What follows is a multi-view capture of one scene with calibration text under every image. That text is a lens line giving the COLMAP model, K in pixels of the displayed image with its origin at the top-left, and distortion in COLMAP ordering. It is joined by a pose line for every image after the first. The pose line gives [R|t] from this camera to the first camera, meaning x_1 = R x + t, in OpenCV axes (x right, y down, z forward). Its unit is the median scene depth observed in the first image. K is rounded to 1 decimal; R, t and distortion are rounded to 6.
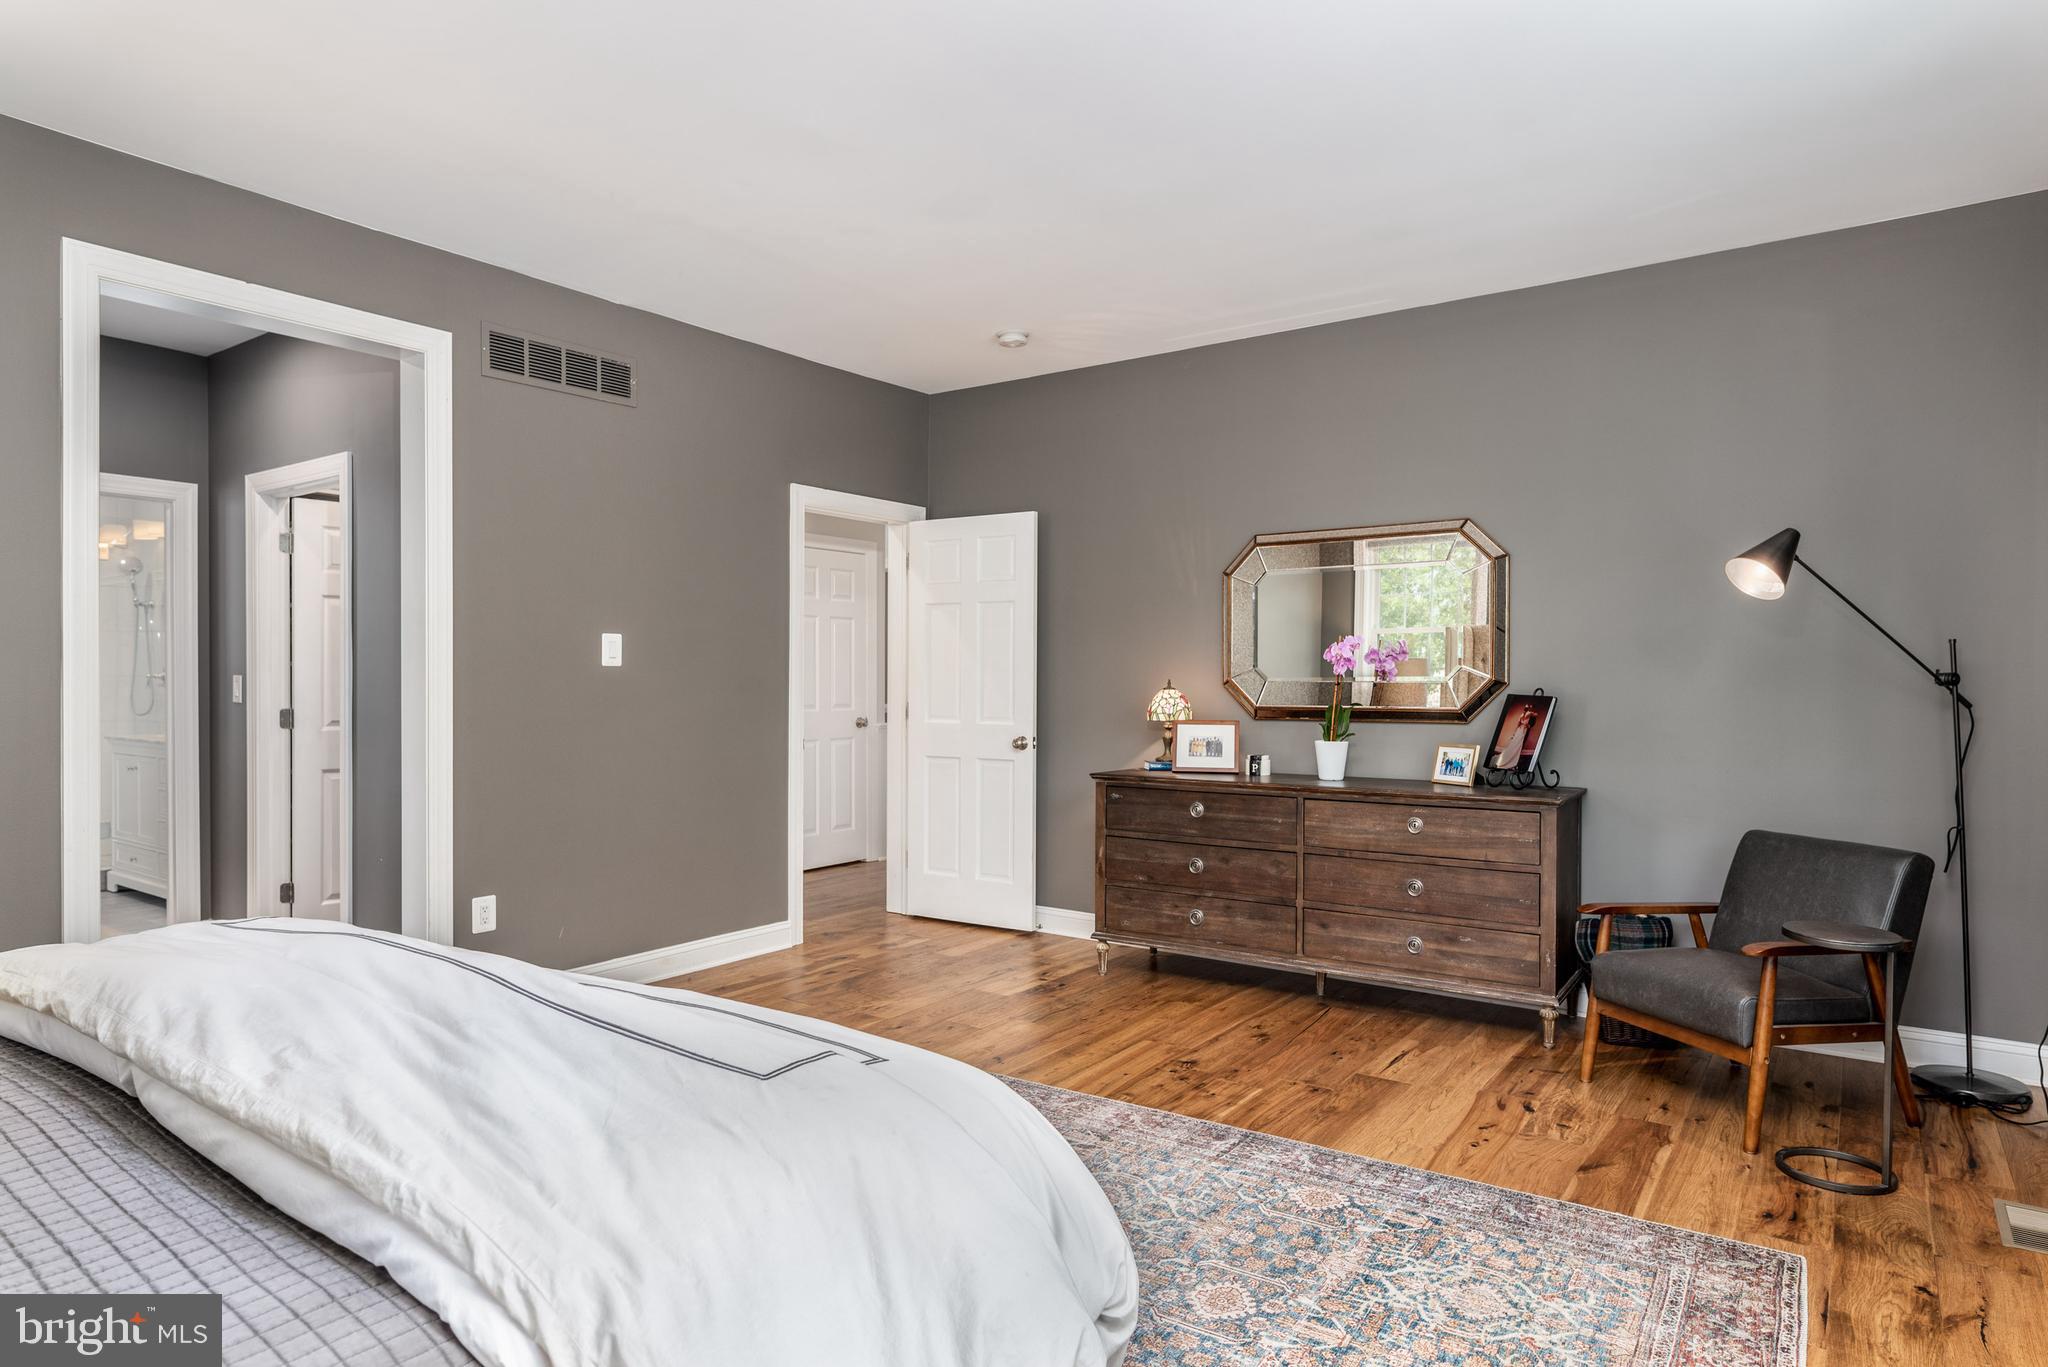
lens RADIAL K [[1173.3, 0, 1025.5], [0, 1173.3, 688.6], [0, 0, 1]] dist [-0.006220, 0.002030]
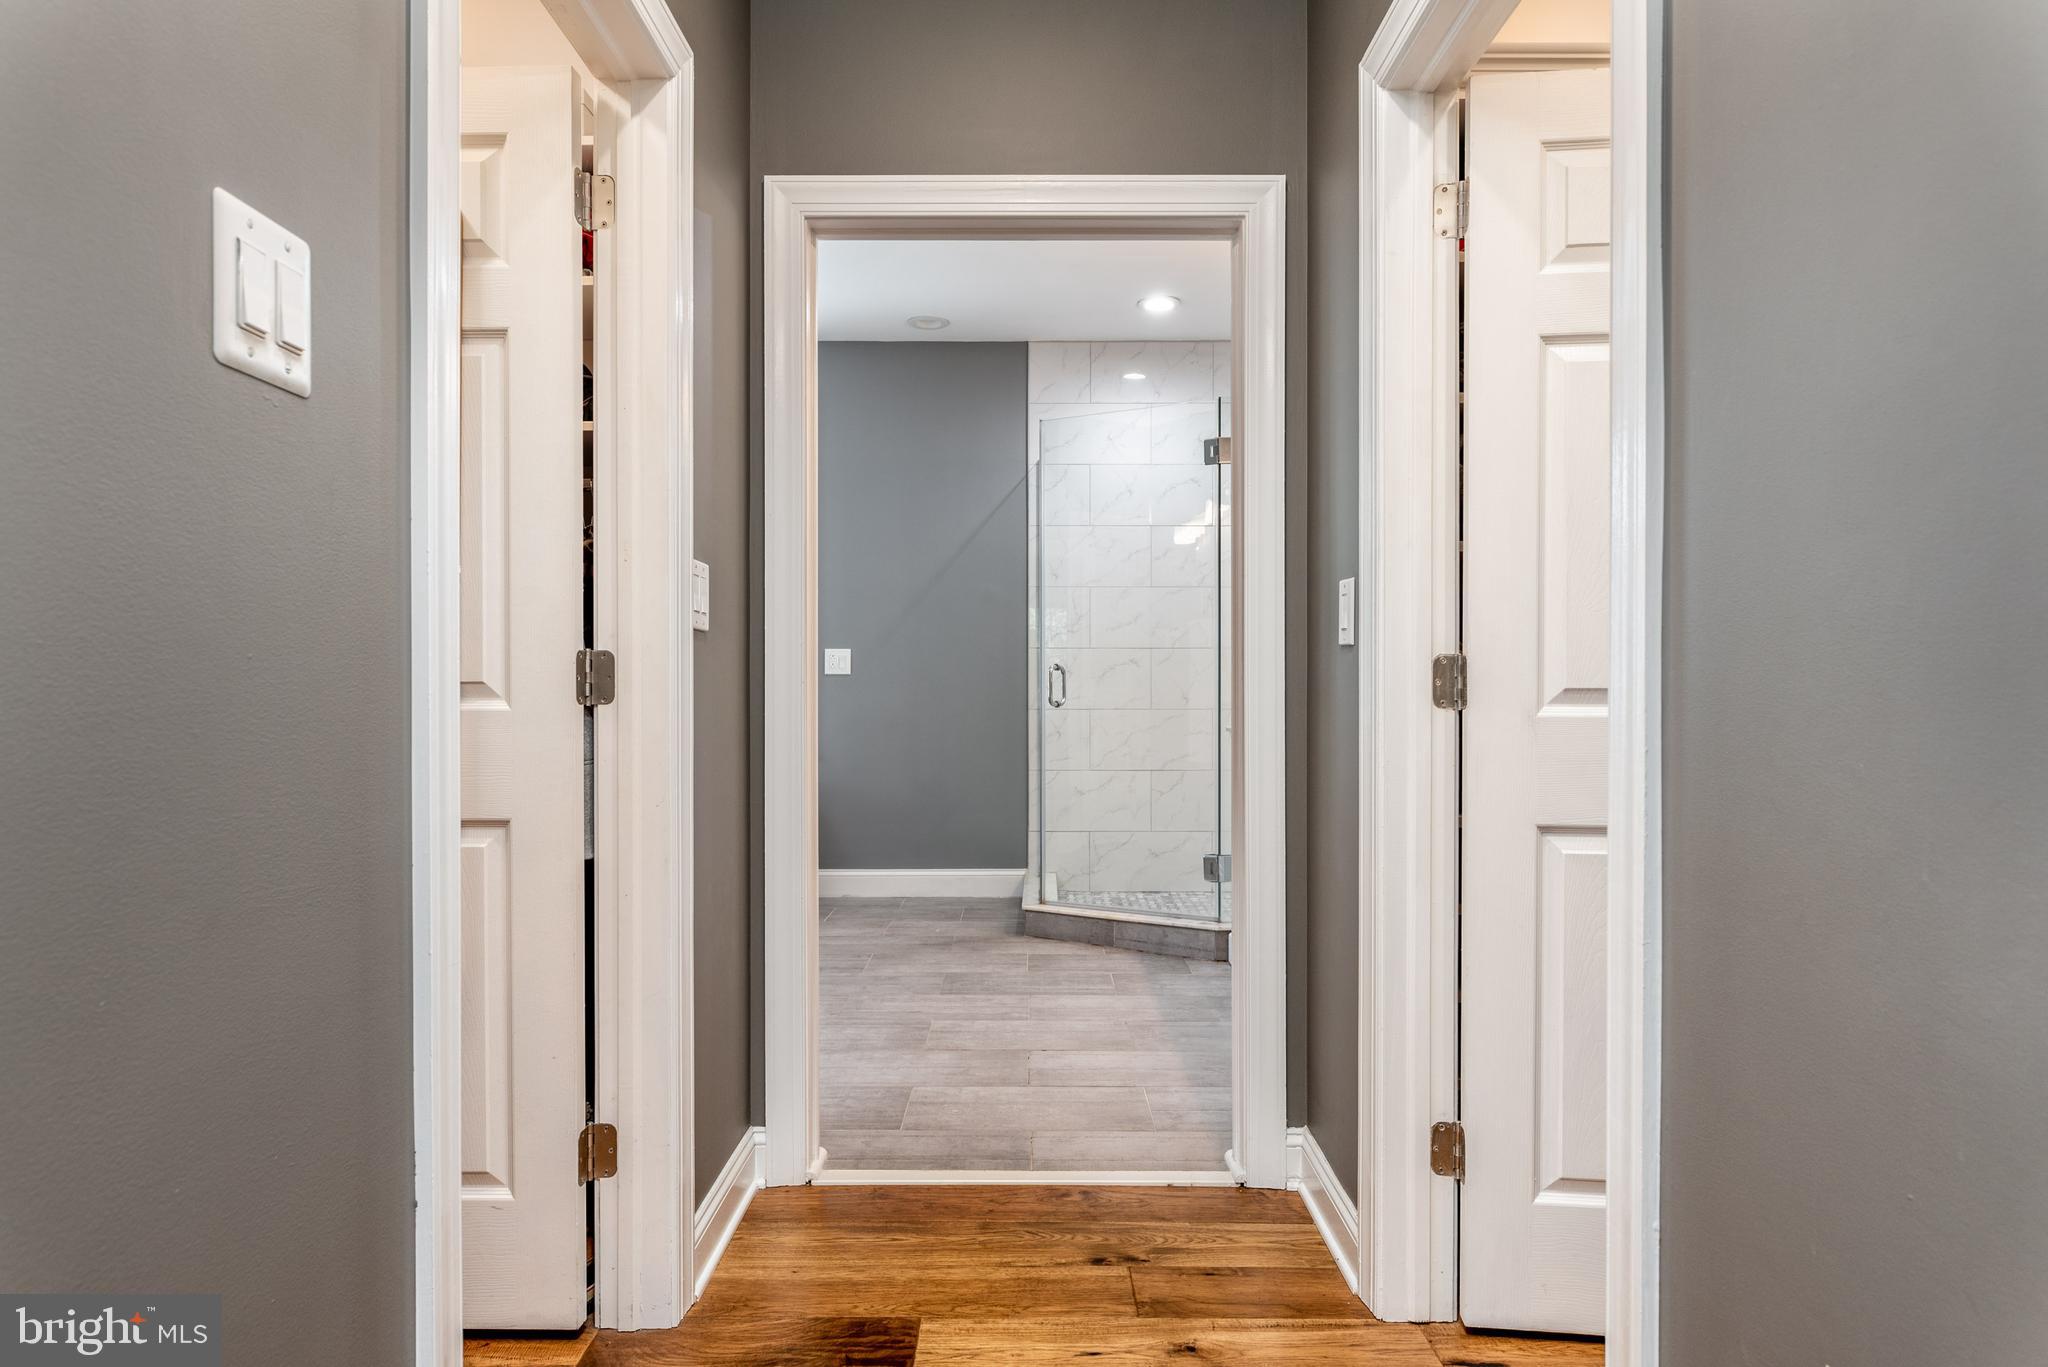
lens RADIAL K [[1173.3, 0, 1025.9], [0, 1173.3, 686.9], [0, 0, 1]] dist [-0.006220, 0.002030]
pose [[0.587858, 0.002665, -0.808959, -0.409686], [-0.006322, 0.999979, -0.001300, 0.028682], [0.808939, 0.005878, 0.587863, 0.673455]]
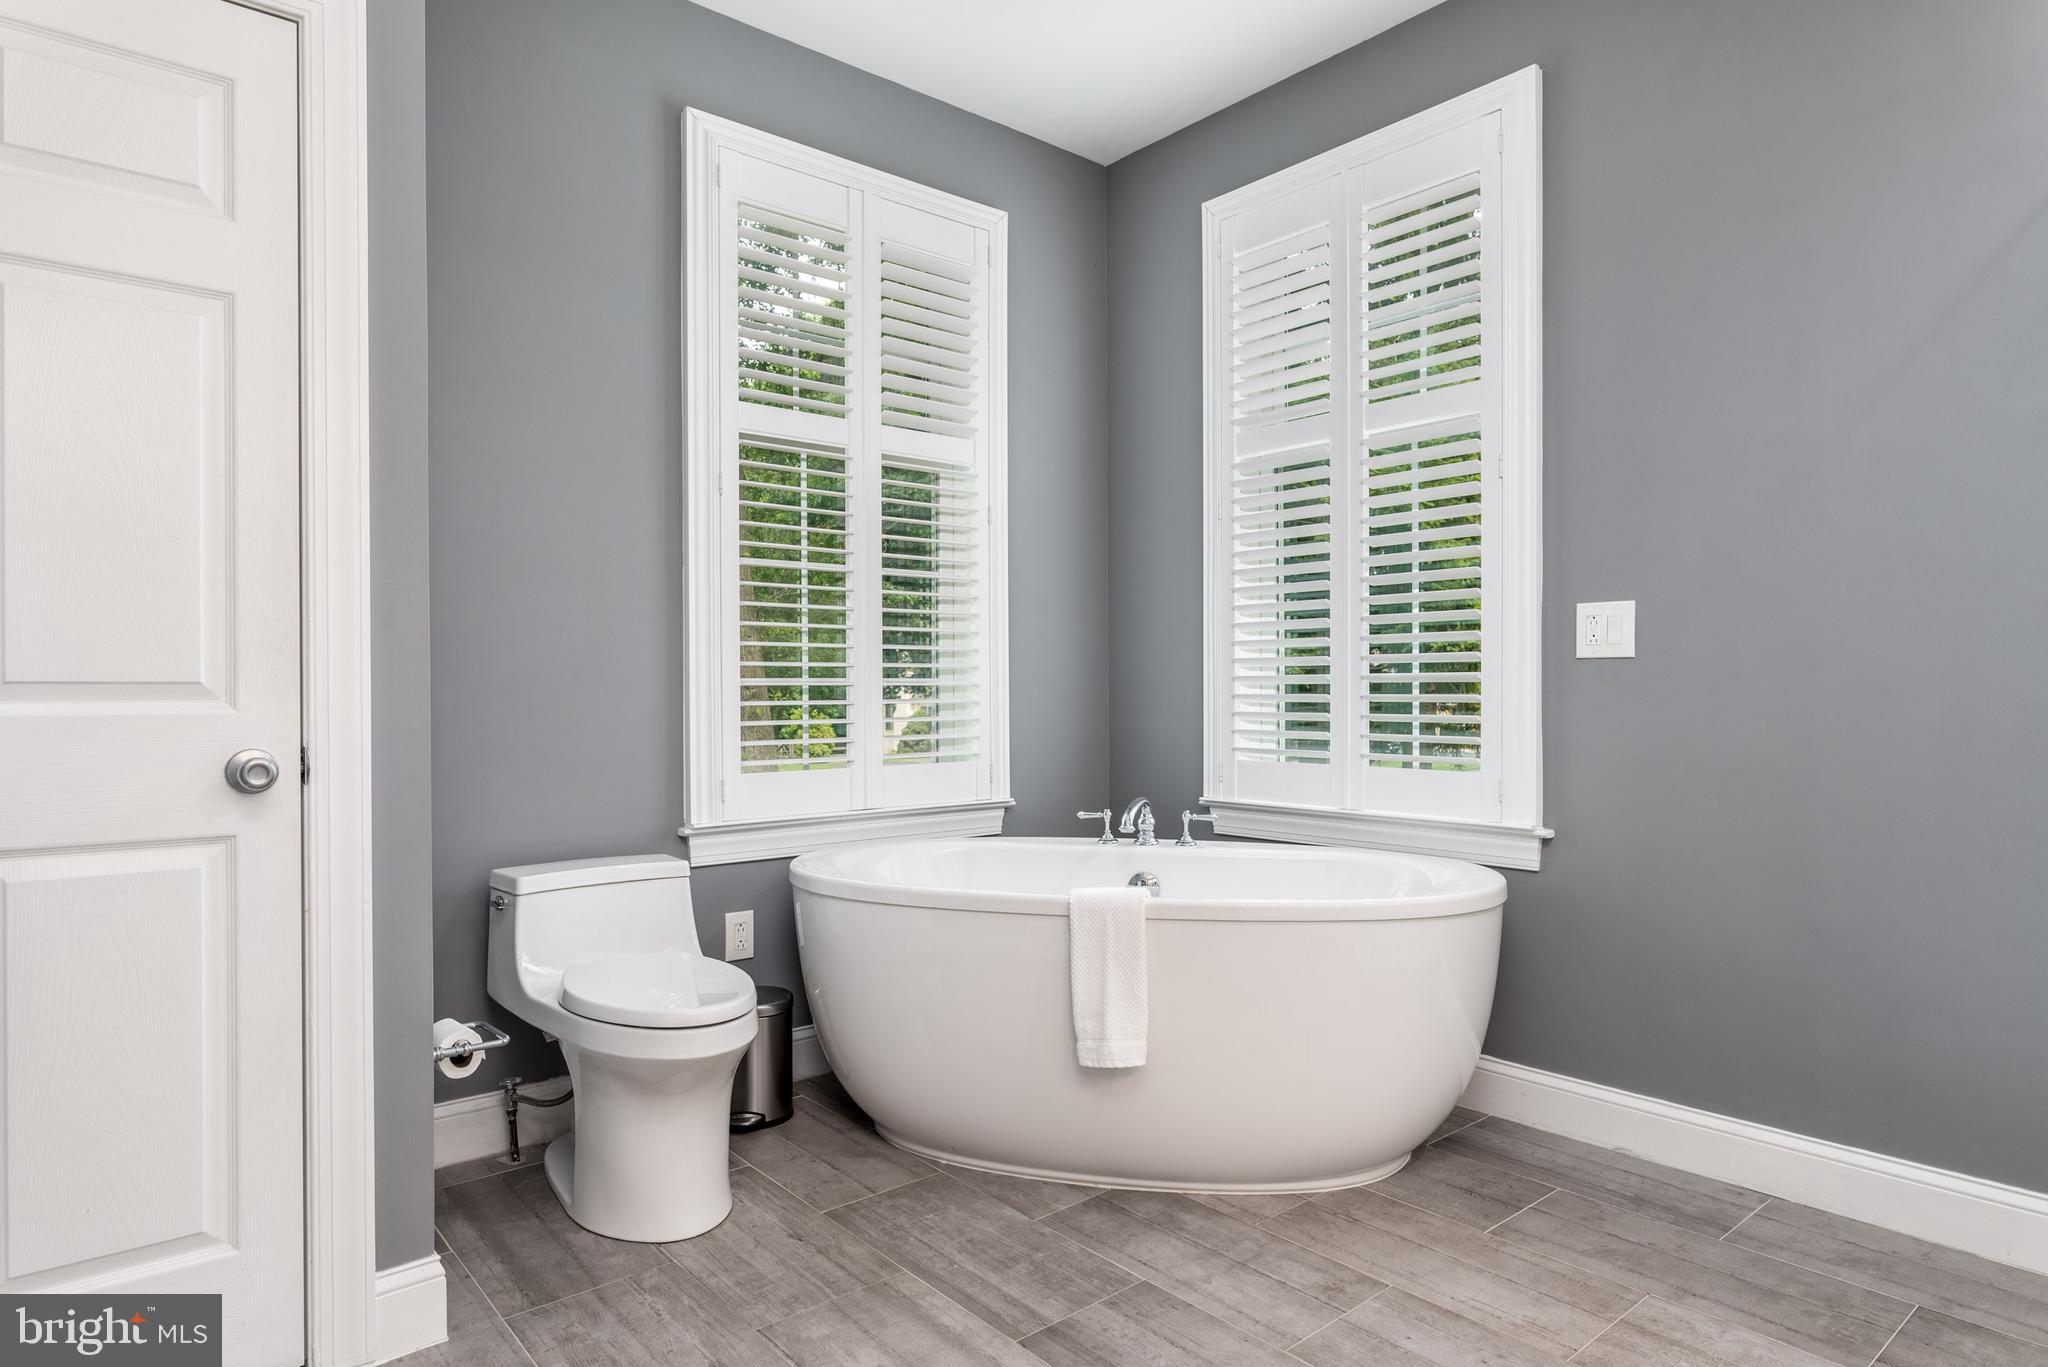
lens RADIAL K [[1173.3, 0, 1016.4], [0, 1173.3, 693.2], [0, 0, 1]] dist [-0.006220, 0.002030]
pose [[-0.241704, 0.008900, -0.970309, -0.606467], [-0.001007, 0.999955, 0.009423, 0.028113], [0.970349, 0.003255, -0.241684, 0.840543]]
